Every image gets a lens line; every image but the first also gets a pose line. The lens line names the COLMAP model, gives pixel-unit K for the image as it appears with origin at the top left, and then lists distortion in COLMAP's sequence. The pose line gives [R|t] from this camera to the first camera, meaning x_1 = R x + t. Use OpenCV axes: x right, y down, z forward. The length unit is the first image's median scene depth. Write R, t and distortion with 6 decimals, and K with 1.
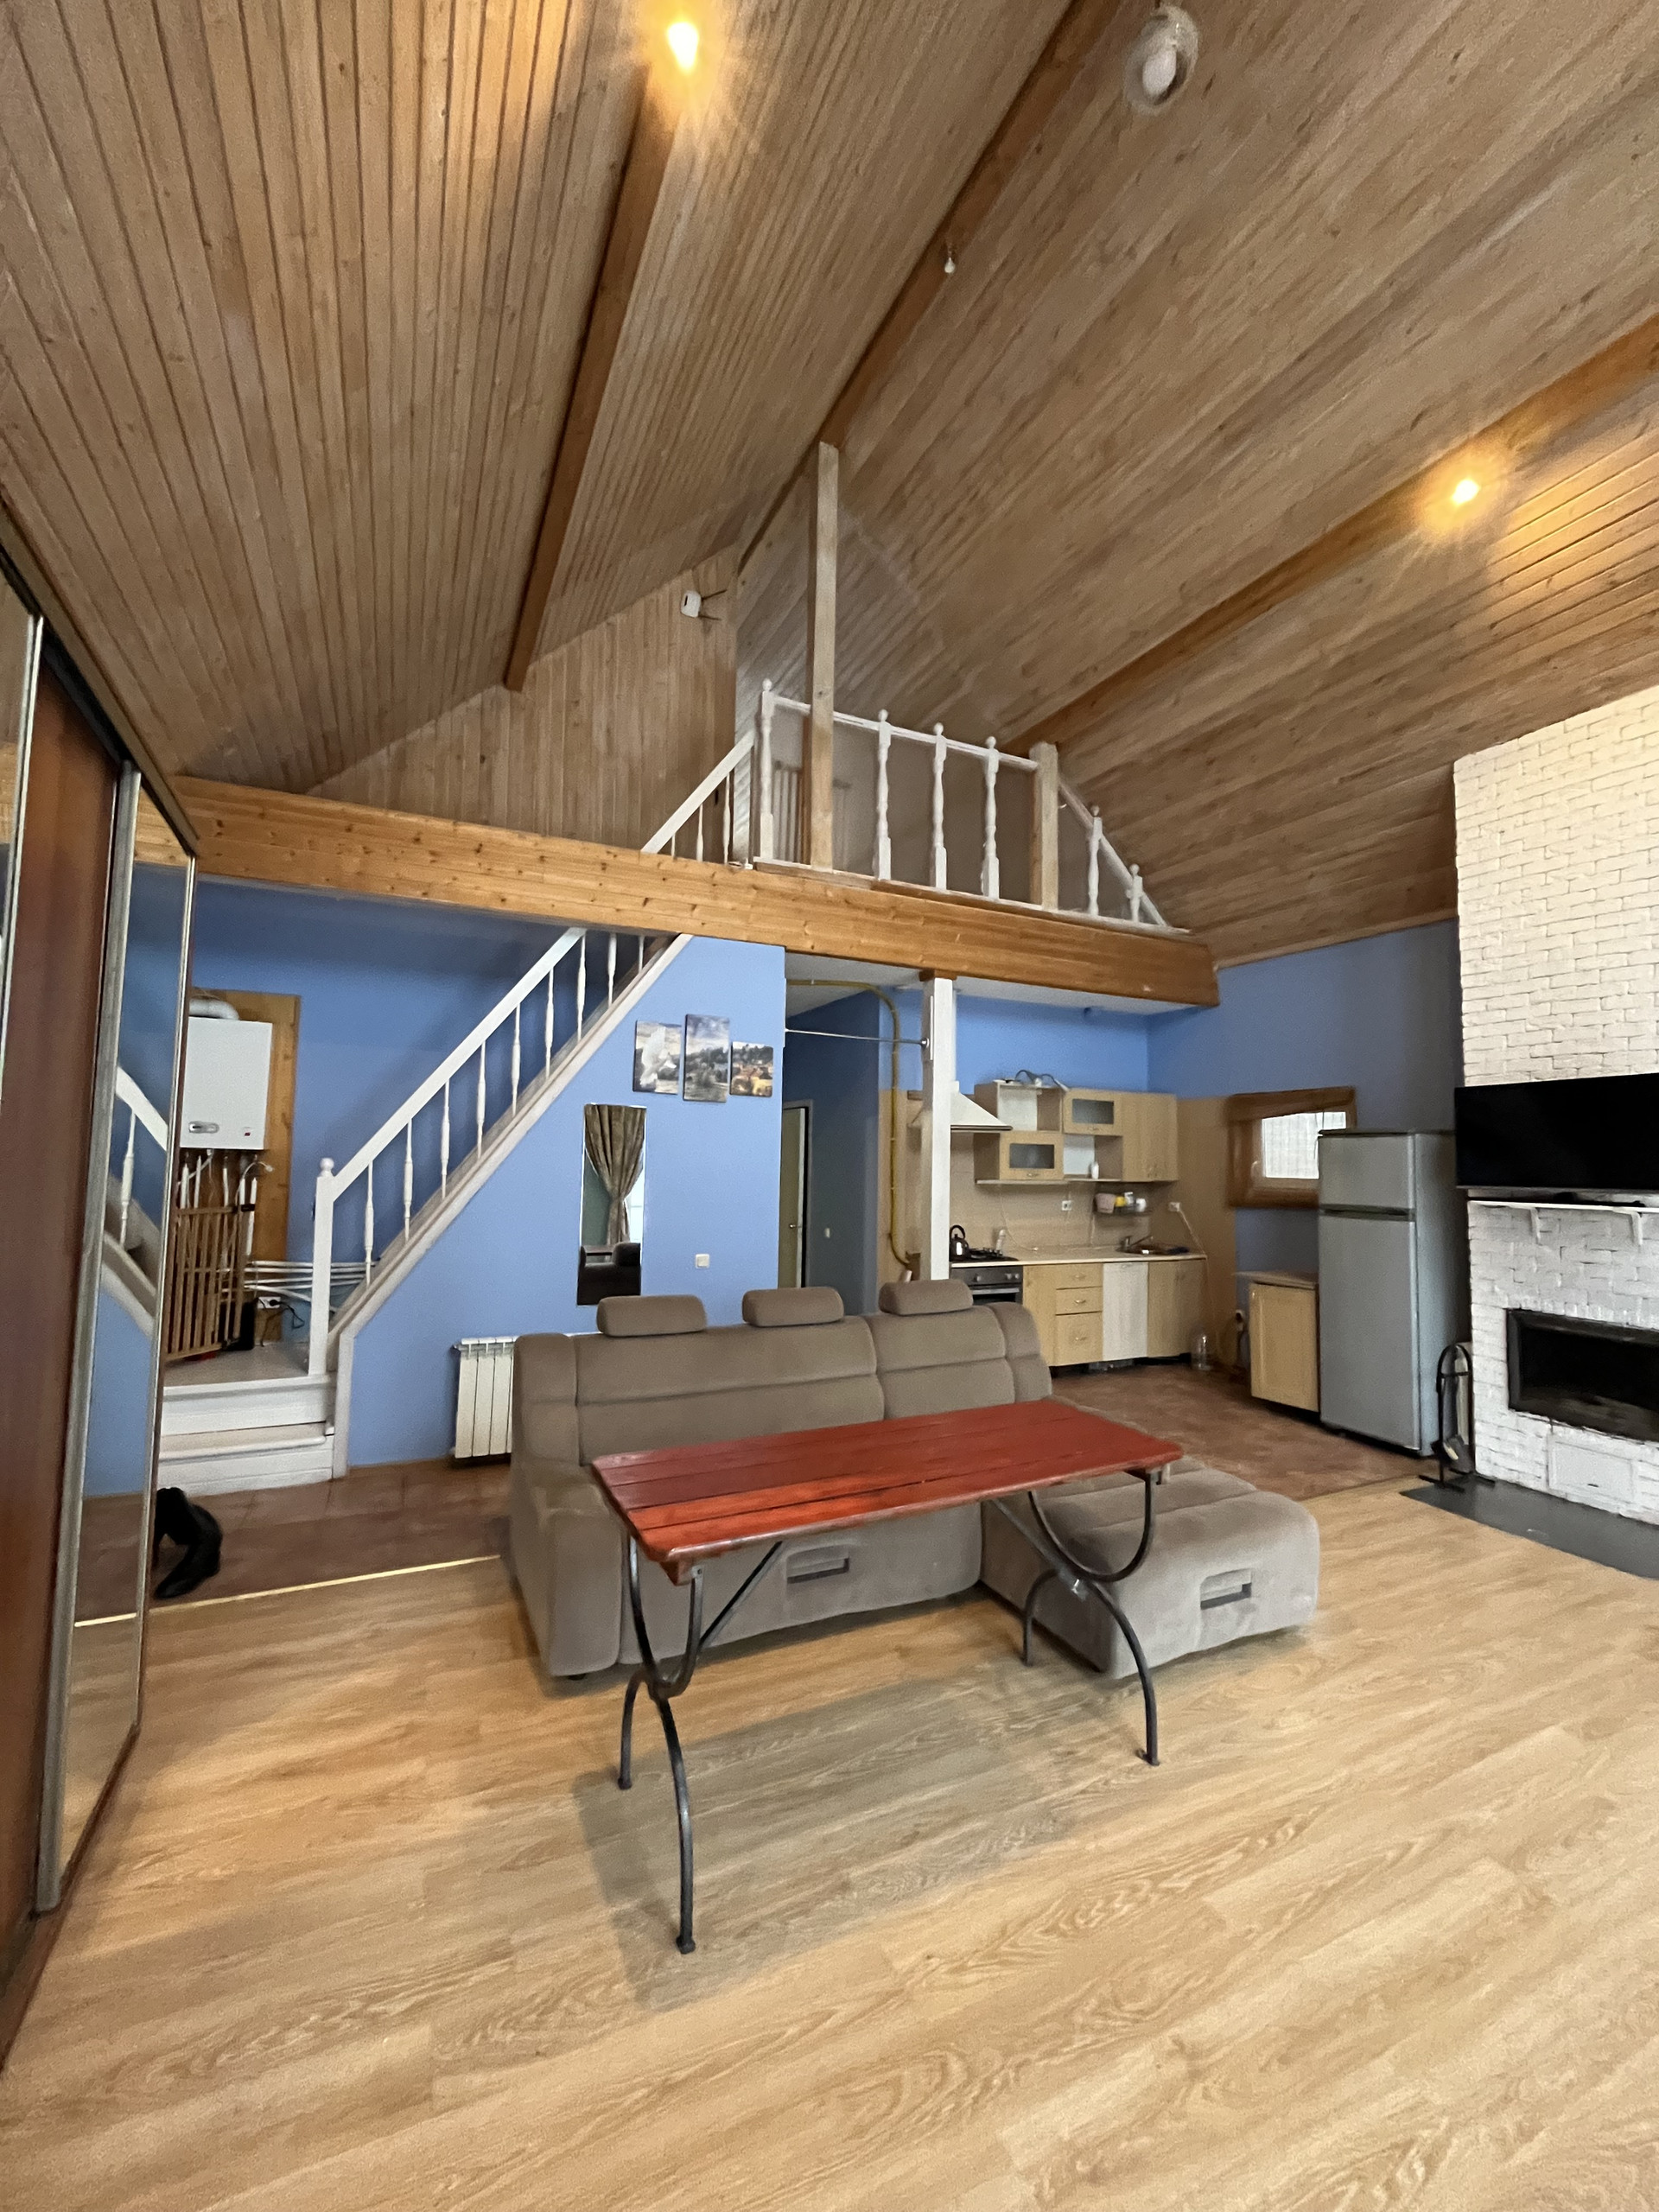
lens RADIAL K [[889.8, 0, 827.3], [0, 889.8, 1102.4], [0, 0, 1]] dist [-0.004578, -0.000161]
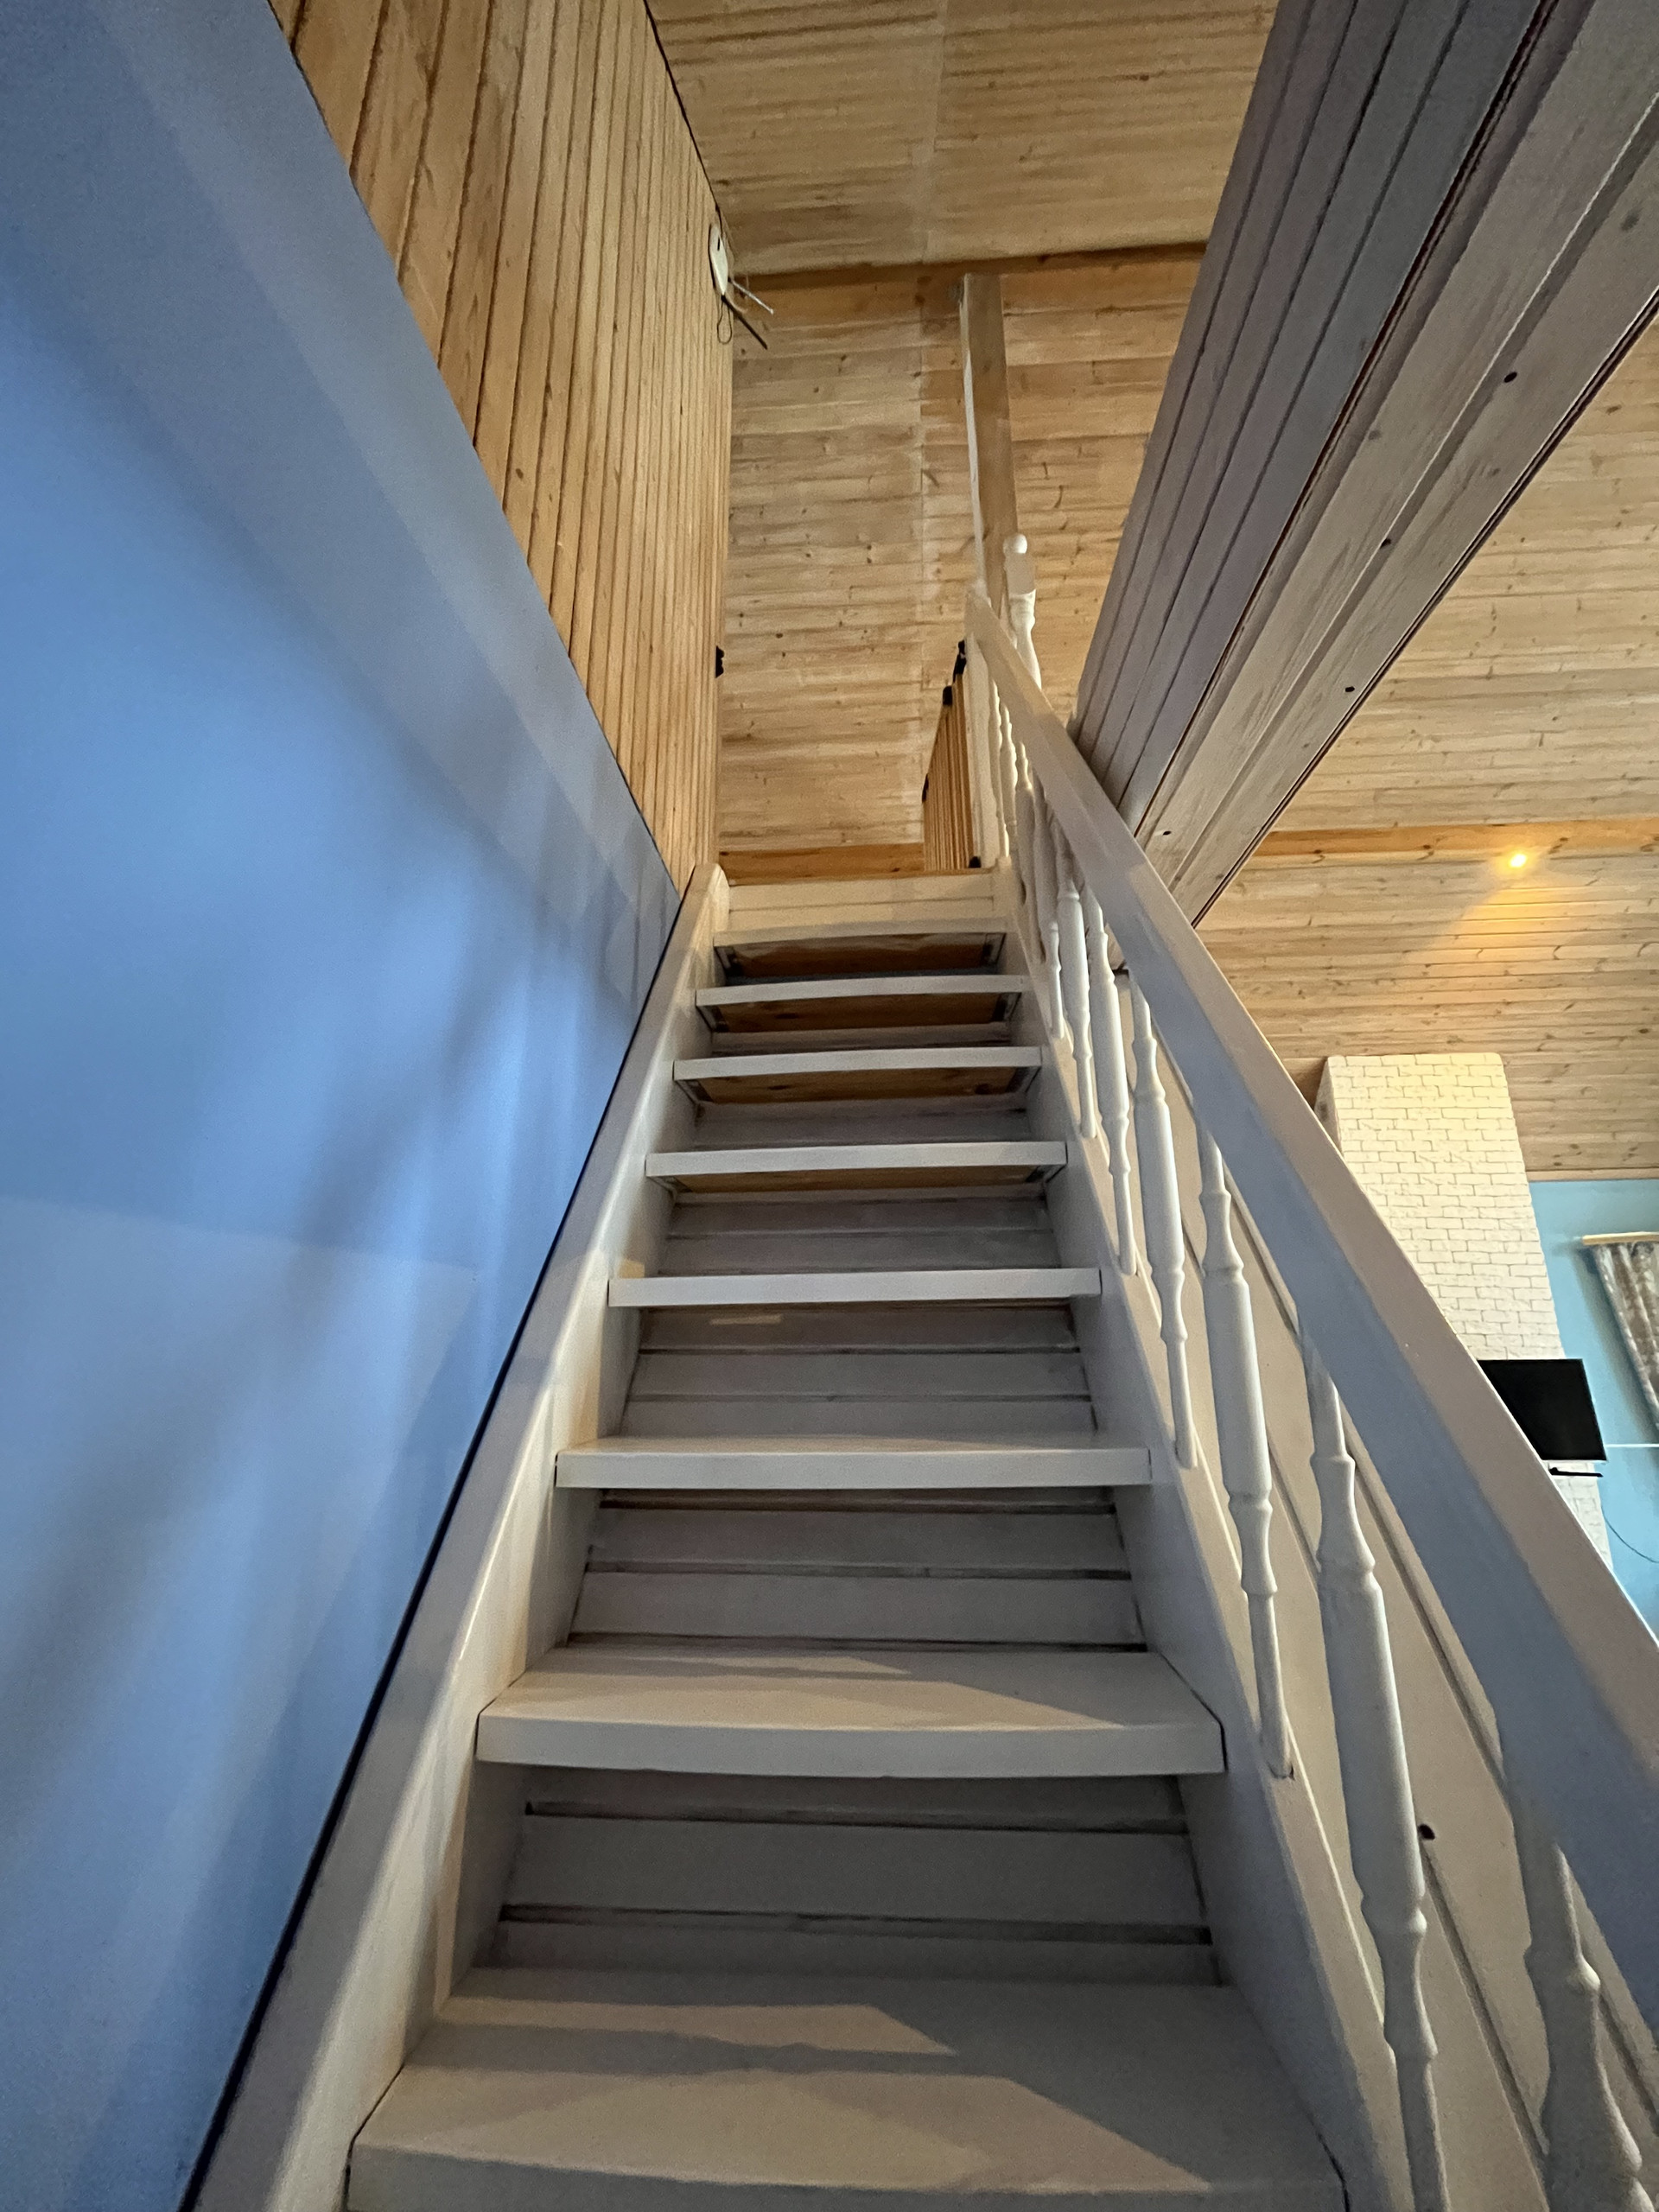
lens RADIAL K [[889.8, 0, 830.0], [0, 889.8, 1102.2], [0, 0, 1]] dist [-0.004578, -0.000161]
pose [[0.497075, 0.207948, 0.842422, -0.474998], [-0.044490, 0.975690, -0.214593, -0.048839], [-0.866567, 0.069190, 0.494242, 0.854943]]
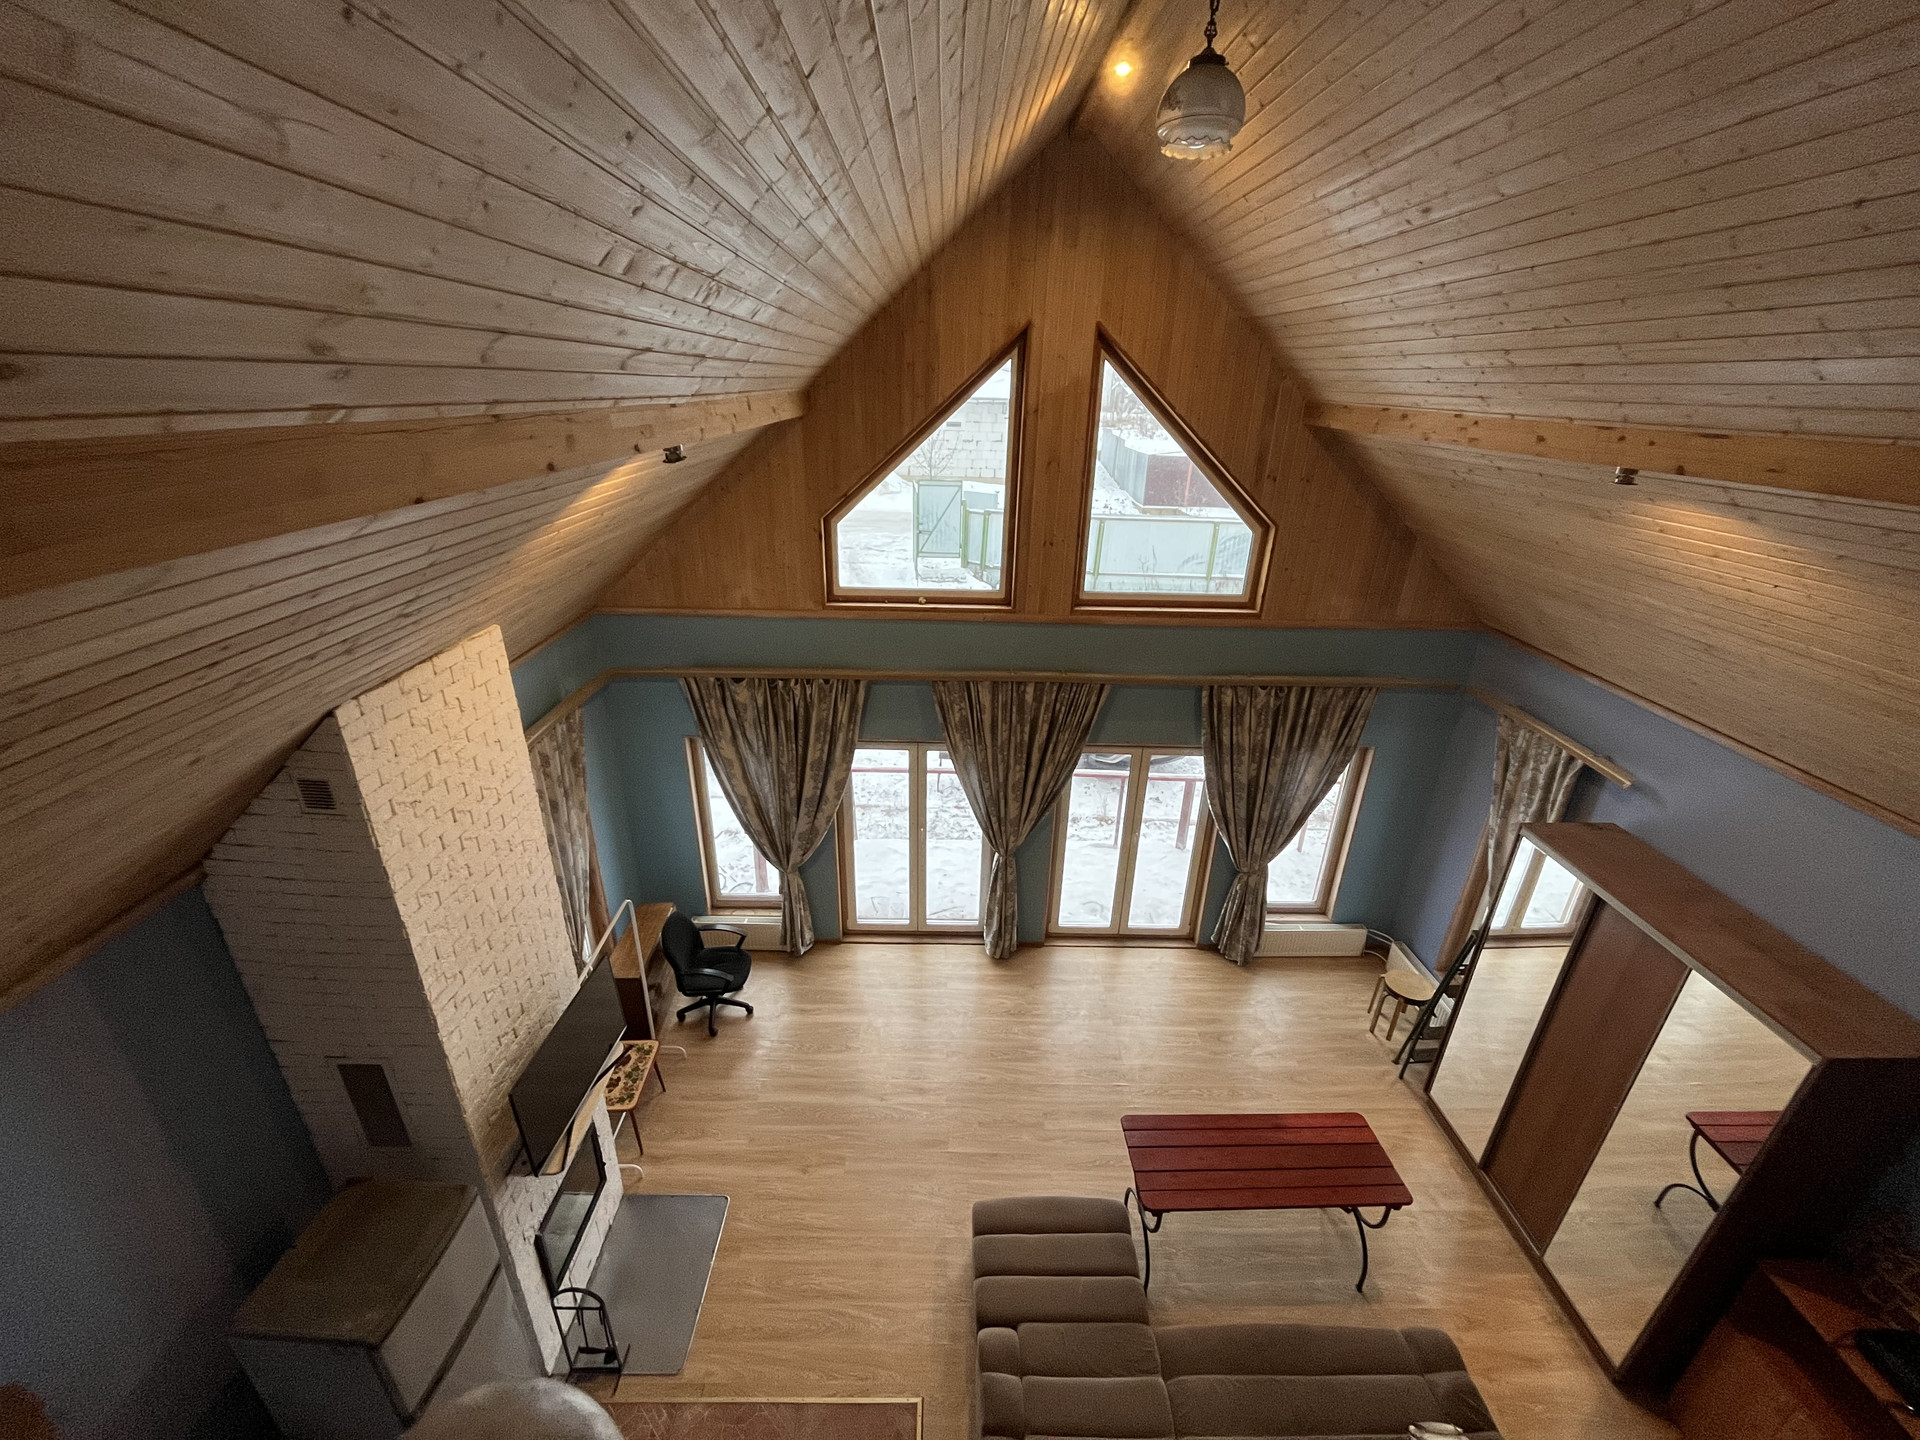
lens RADIAL K [[772.3, 0, 956.0], [0, 772.3, 721.1], [0, 0, 1]] dist [-0.004578, -0.000161]
pose [[-0.903371, -0.206031, 0.376127, 0.110208], [-0.067085, 0.934133, 0.350565, -0.507304], [-0.423580, 0.291458, -0.857690, 1.093342]]
